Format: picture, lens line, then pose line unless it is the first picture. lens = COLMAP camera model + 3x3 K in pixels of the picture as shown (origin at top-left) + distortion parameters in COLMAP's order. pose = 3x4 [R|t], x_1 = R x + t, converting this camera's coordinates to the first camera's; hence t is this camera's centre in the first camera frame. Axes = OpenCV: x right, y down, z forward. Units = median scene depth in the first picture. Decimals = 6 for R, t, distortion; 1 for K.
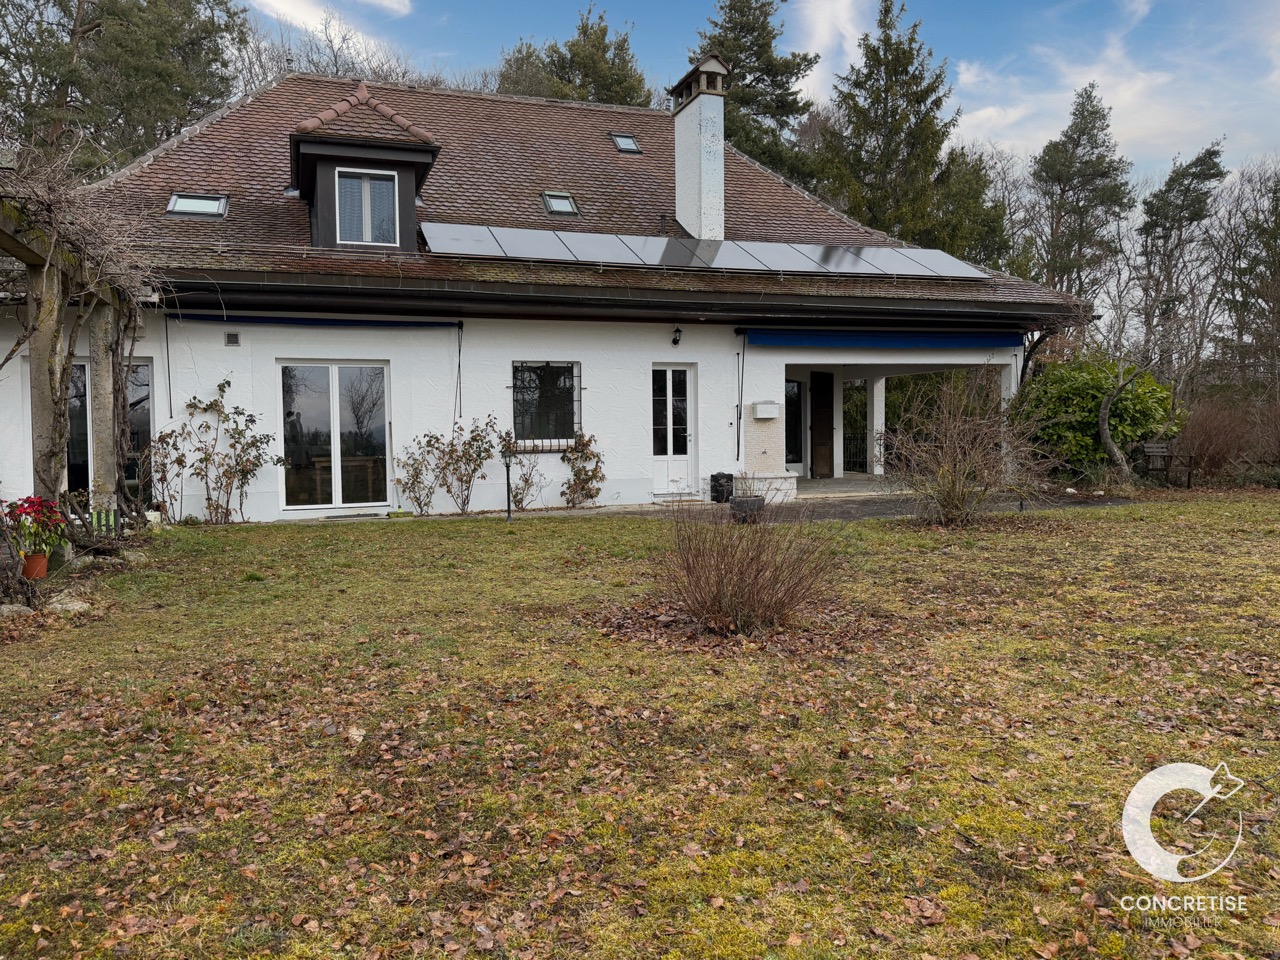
lens RADIAL K [[883.5, 0, 638.1], [0, 883.5, 479.1], [0, 0, 1]] dist [0.003159, -0.001118]
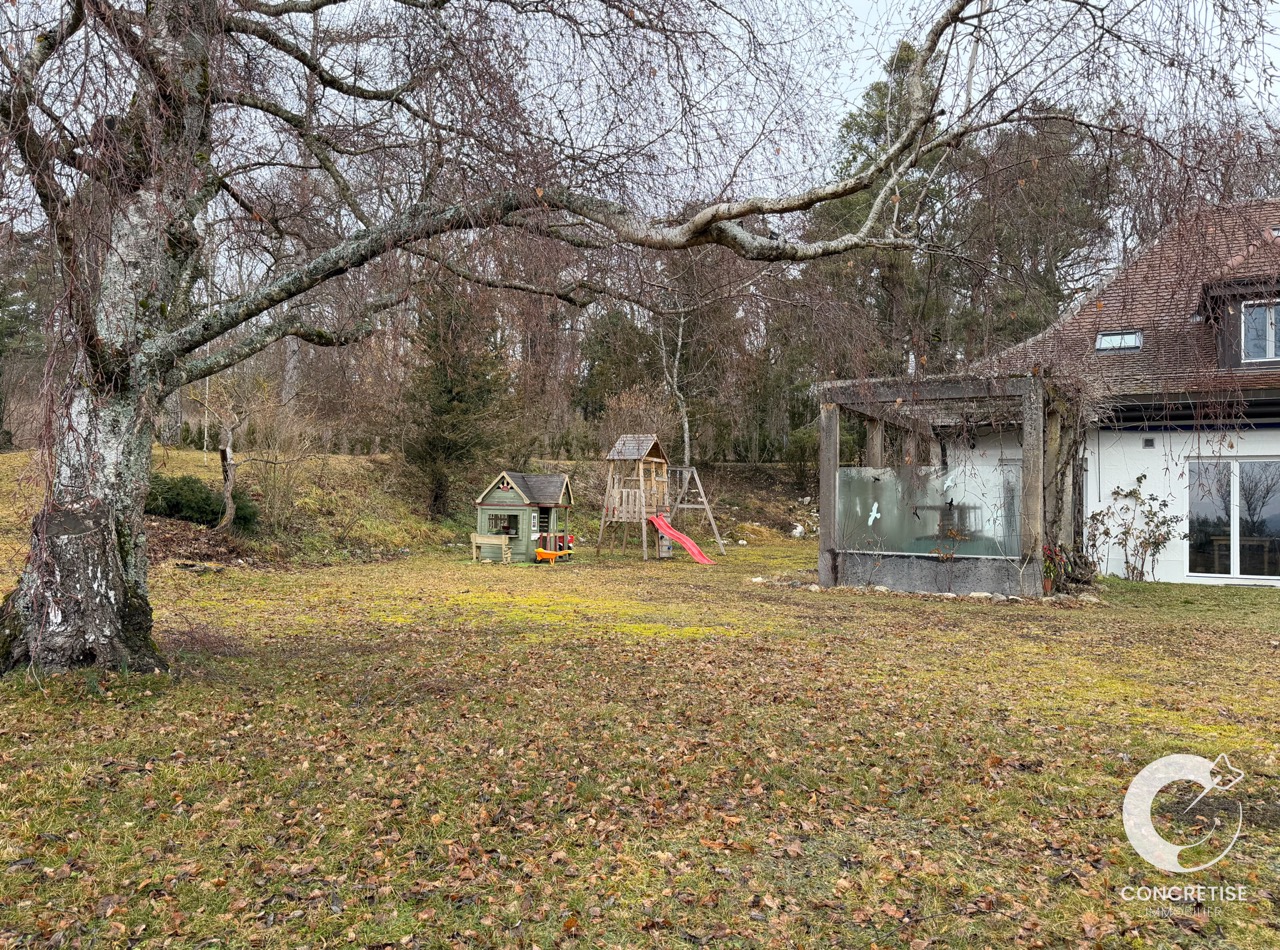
lens RADIAL K [[883.5, 0, 636.2], [0, 883.5, 481.3], [0, 0, 1]] dist [0.003159, -0.001118]
pose [[0.620683, -0.003539, -0.784054, 0.105566], [-0.066544, 0.996144, -0.057176, 0.026188], [0.781233, 0.087662, 0.618054, -0.423122]]
